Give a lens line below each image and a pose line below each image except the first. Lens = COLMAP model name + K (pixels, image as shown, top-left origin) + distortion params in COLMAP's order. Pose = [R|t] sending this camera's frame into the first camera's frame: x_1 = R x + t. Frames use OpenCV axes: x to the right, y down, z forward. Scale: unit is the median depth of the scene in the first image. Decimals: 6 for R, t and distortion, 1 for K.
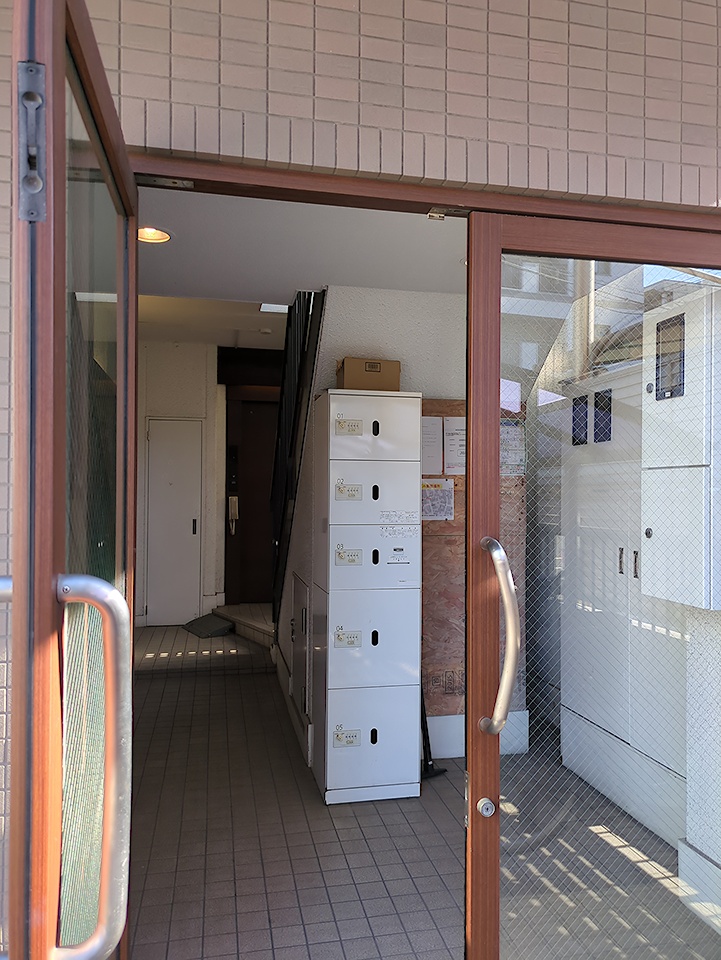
lens RADIAL K [[727.3, 0, 364.3], [0, 727.3, 488.0], [0, 0, 1]] dist [0.024130, -0.005634]
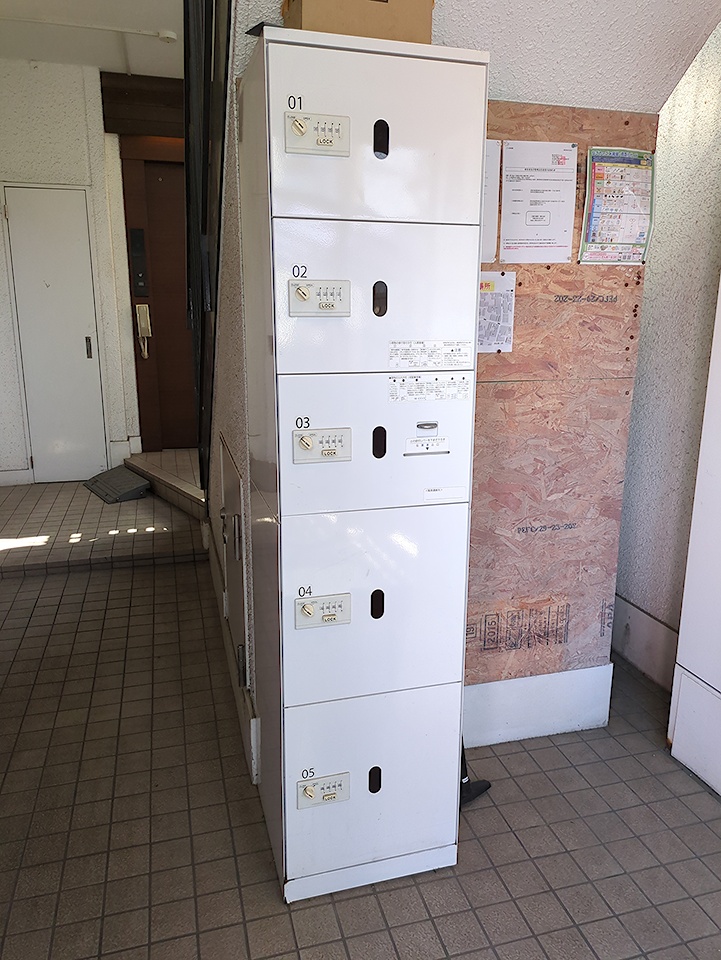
lens RADIAL K [[727.3, 0, 368.8], [0, 727.3, 473.1], [0, 0, 1]] dist [0.024130, -0.005634]
pose [[0.997364, -0.017538, 0.070410, -0.020602], [0.000228, 0.971105, 0.238653, 0.002873], [-0.072561, -0.238008, 0.968549, 0.468267]]
